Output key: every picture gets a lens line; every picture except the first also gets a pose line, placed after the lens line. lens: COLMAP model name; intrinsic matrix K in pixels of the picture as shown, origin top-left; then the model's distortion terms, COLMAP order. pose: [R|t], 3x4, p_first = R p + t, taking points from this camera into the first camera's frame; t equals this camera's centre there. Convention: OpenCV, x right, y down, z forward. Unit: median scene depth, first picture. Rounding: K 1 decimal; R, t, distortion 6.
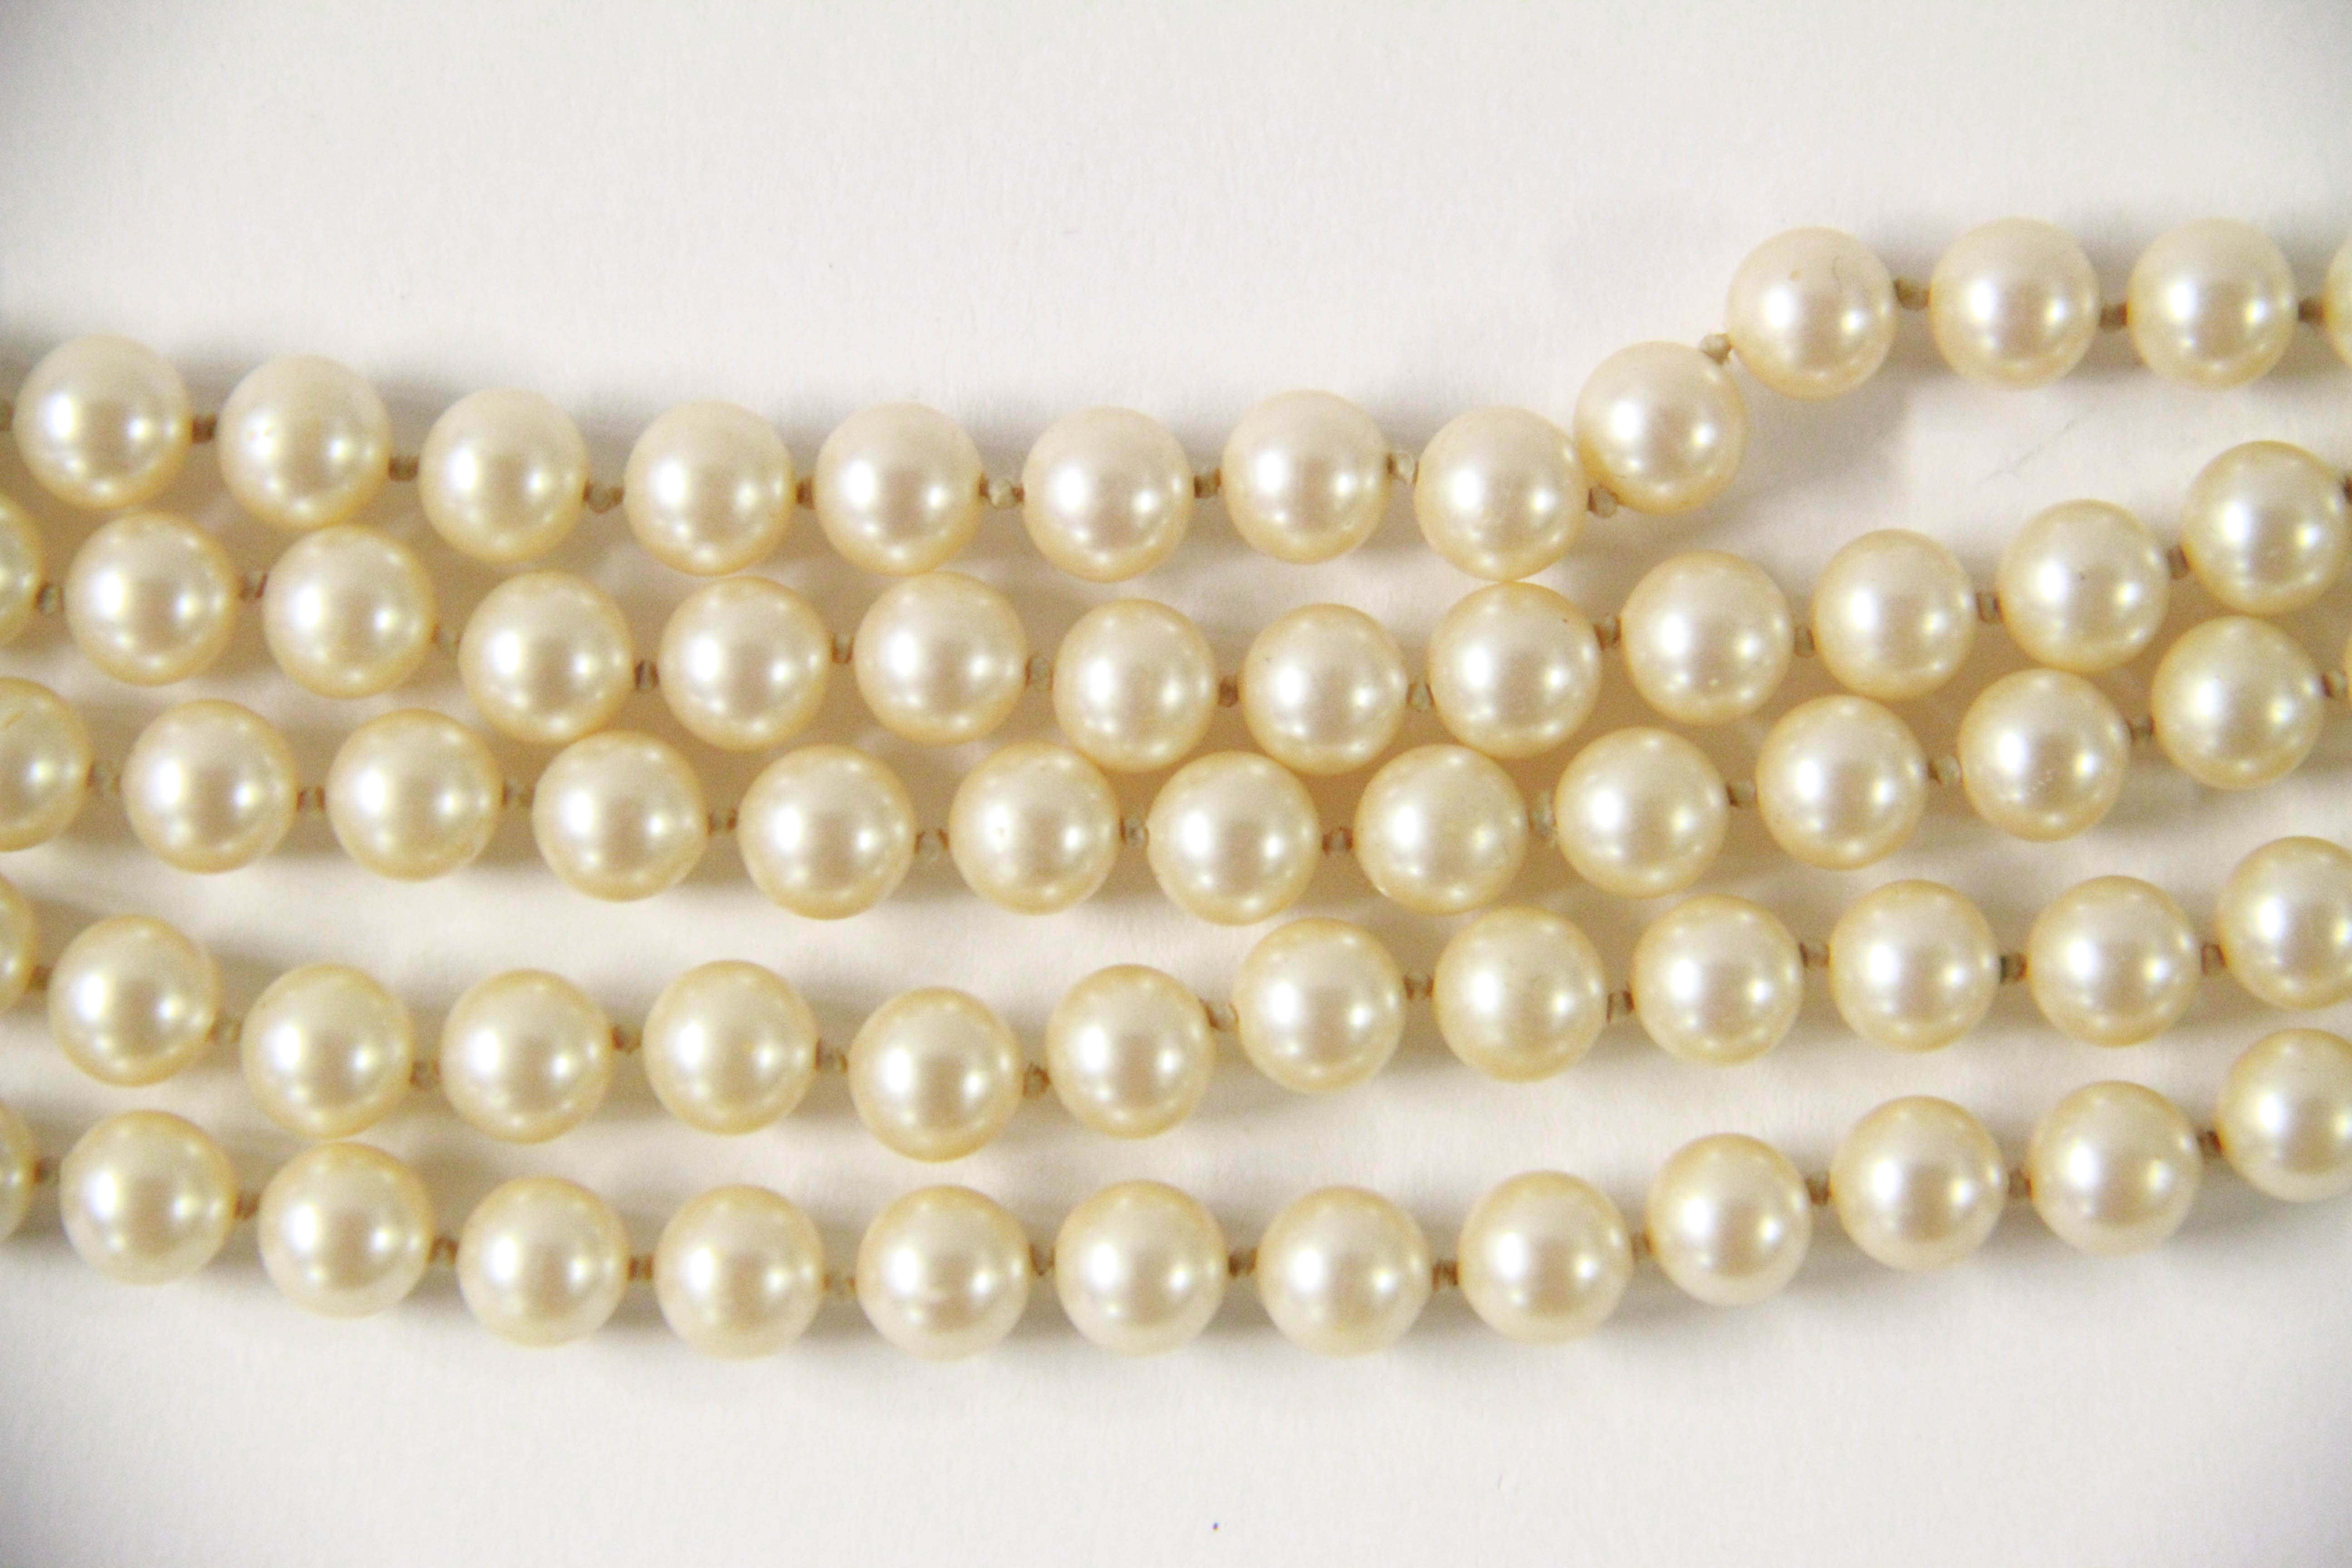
lens RADIAL K [[14794.6, 0, 1176.4], [0, 14794.6, 783.3], [0, 0, 1]] dist [-0.087152, 0.000000]
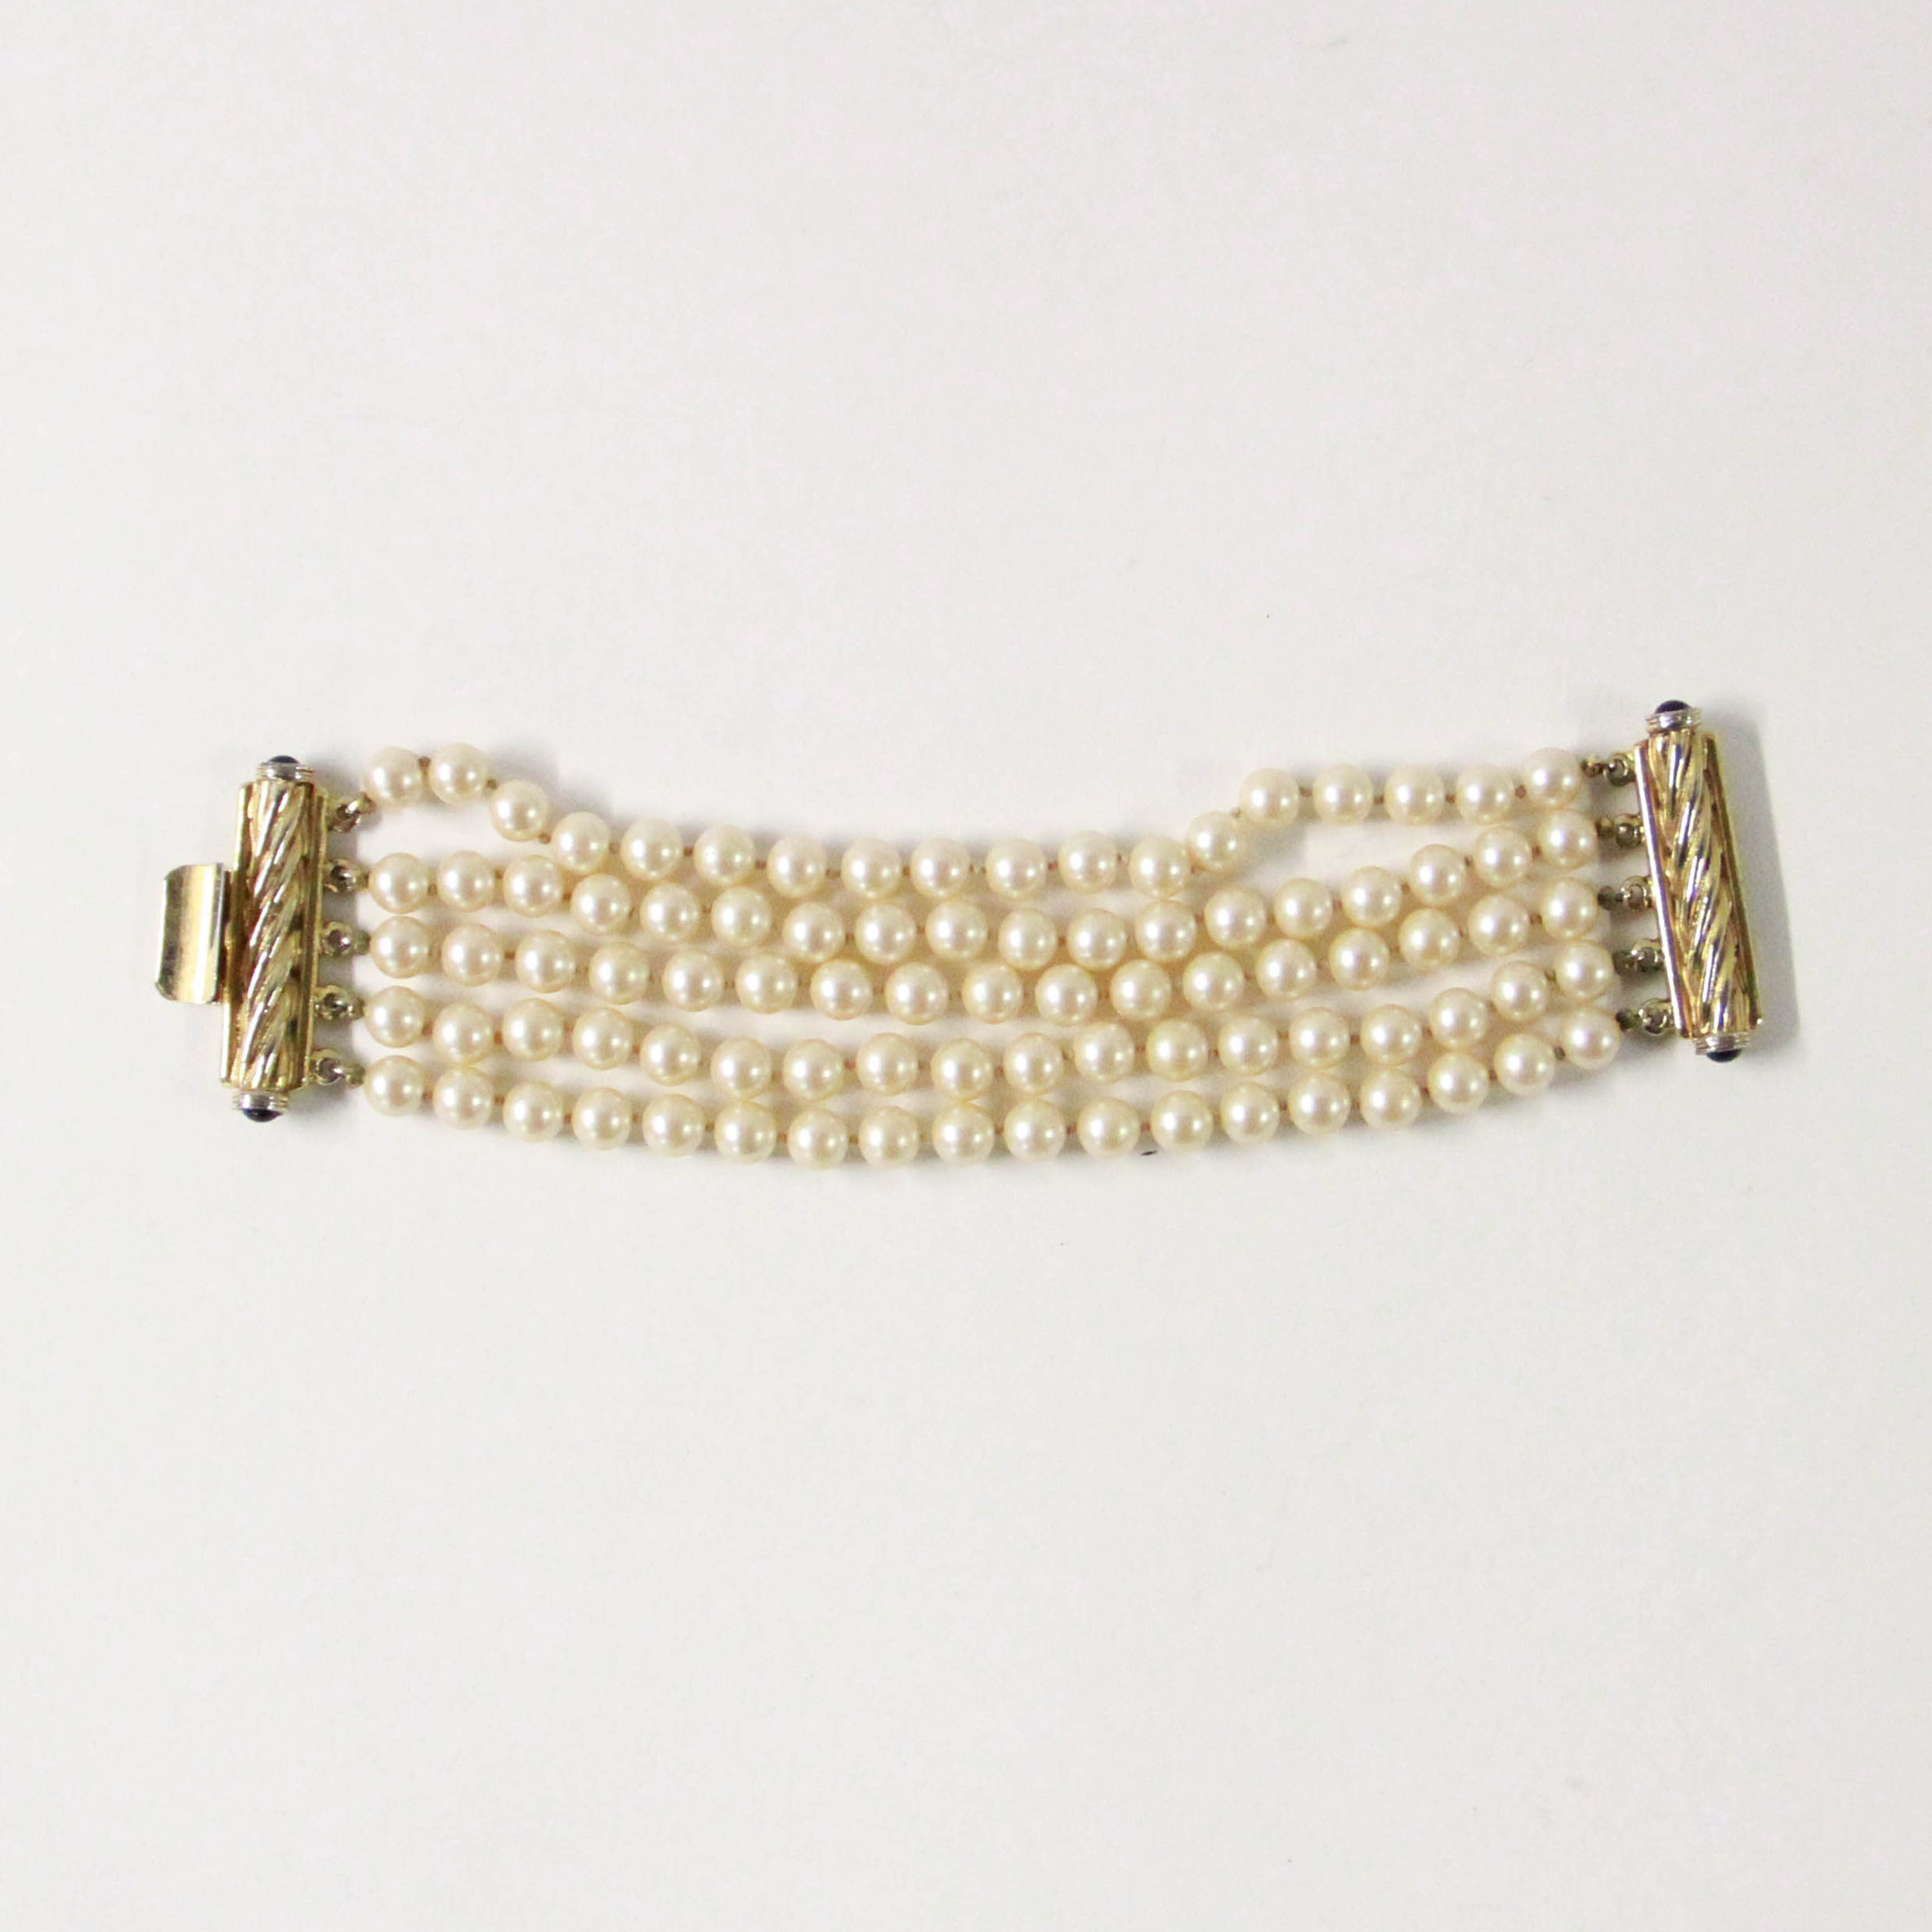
lens RADIAL K [[2031.6, 0, 965.6], [0, 2031.6, 969.0], [0, 0, 1]] dist [-0.020134, 0.000000]
pose [[0.999706, -0.018208, 0.015997, -0.020520], [0.017569, 0.999078, 0.039183, -0.016094], [-0.016696, -0.038891, 0.999104, 0.622254]]
